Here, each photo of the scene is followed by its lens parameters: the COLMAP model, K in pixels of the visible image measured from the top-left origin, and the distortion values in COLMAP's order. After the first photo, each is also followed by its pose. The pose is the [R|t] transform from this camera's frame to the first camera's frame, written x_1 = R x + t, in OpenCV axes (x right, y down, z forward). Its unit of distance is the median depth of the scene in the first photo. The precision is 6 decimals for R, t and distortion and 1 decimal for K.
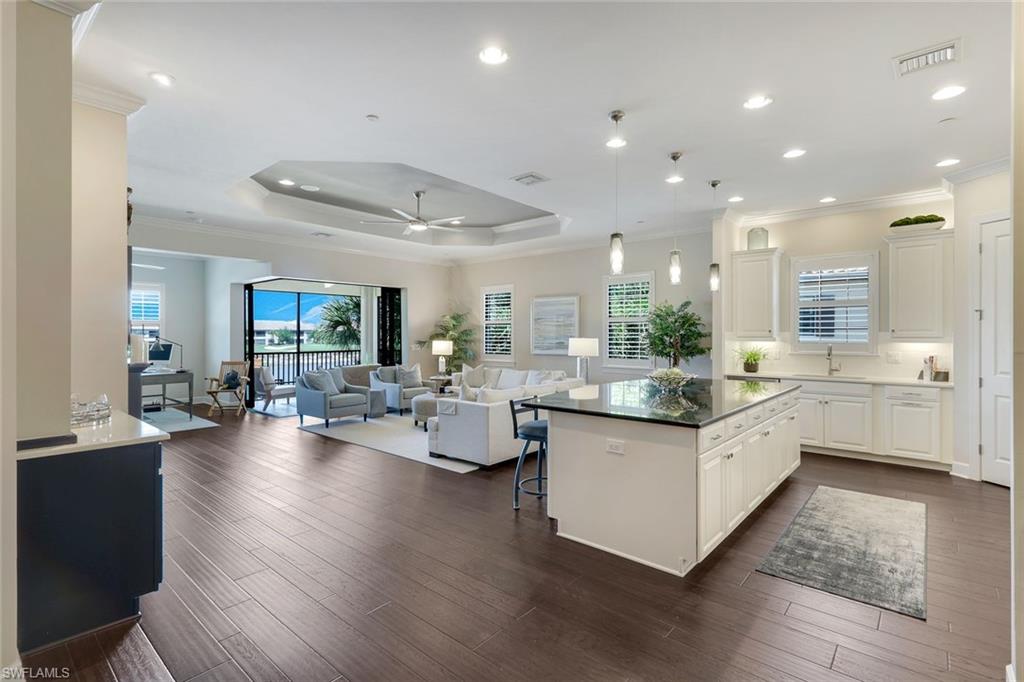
lens RADIAL K [[480.7, 0, 512.4], [0, 480.7, 334.7], [0, 0, 1]] dist [0.001680, 0.000612]
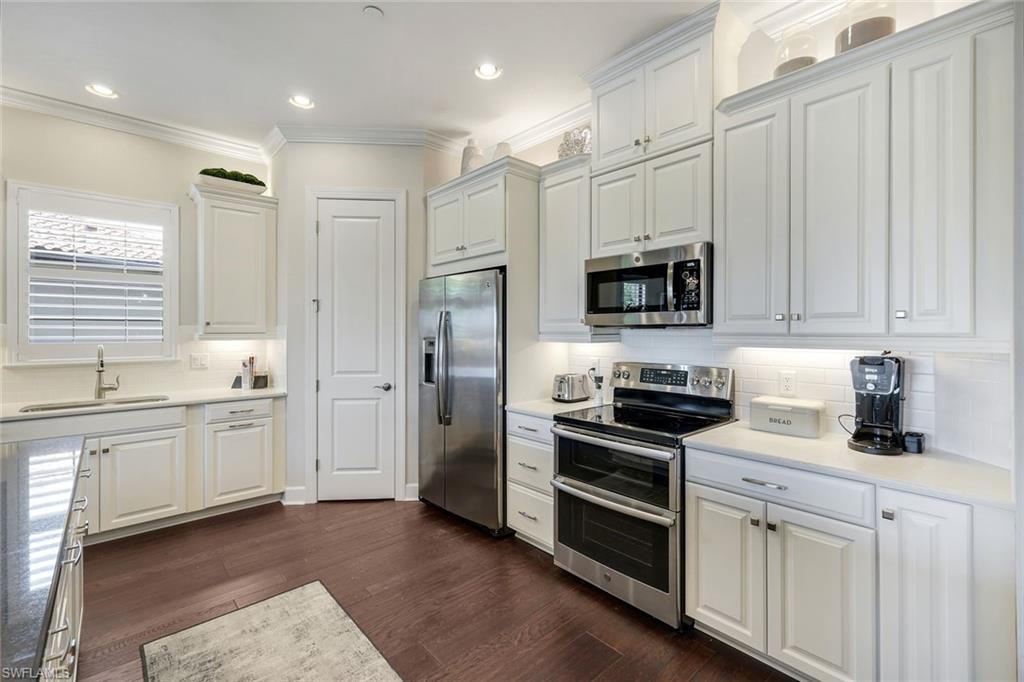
lens RADIAL K [[449.3, 0, 511.9], [0, 449.3, 332.8], [0, 0, 1]] dist [0.003672, 0.000377]
pose [[0.123196, -0.003426, 0.992376, 0.129272], [-0.000574, 0.999994, 0.003524, 0.001807], [-0.992382, -0.001004, 0.123194, 0.313489]]
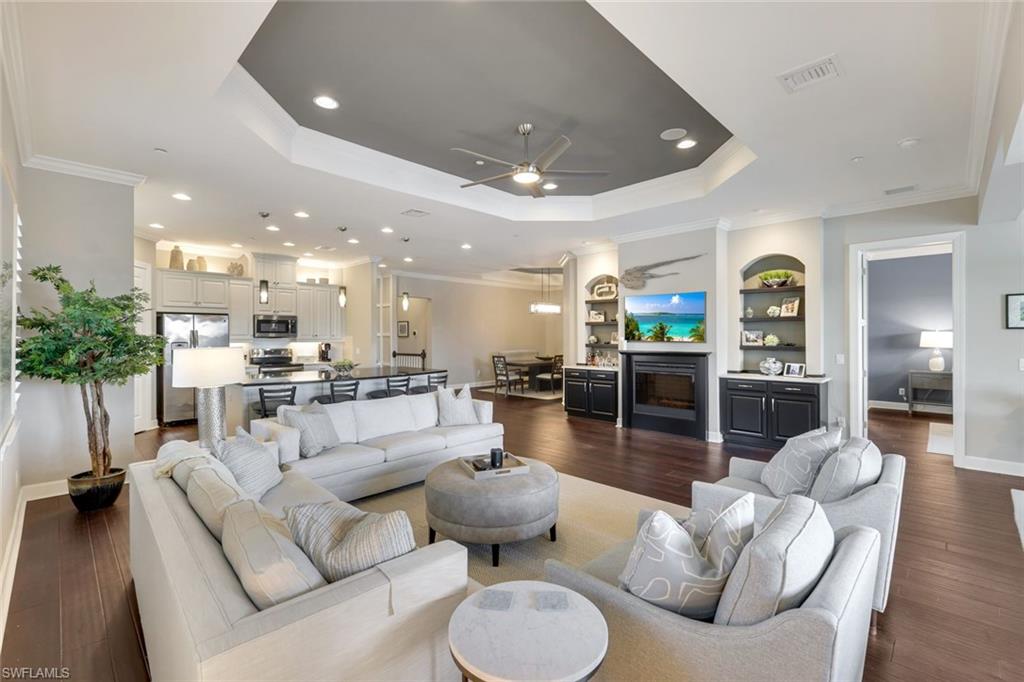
lens RADIAL K [[445.5, 0, 513.5], [0, 445.5, 337.1], [0, 0, 1]] dist [0.000375, 0.000096]
pose [[-0.998311, 0.002456, 0.058038, -0.165581], [0.002567, 0.999995, 0.001839, -0.002456], [-0.058033, 0.001985, -0.998313, 1.258464]]
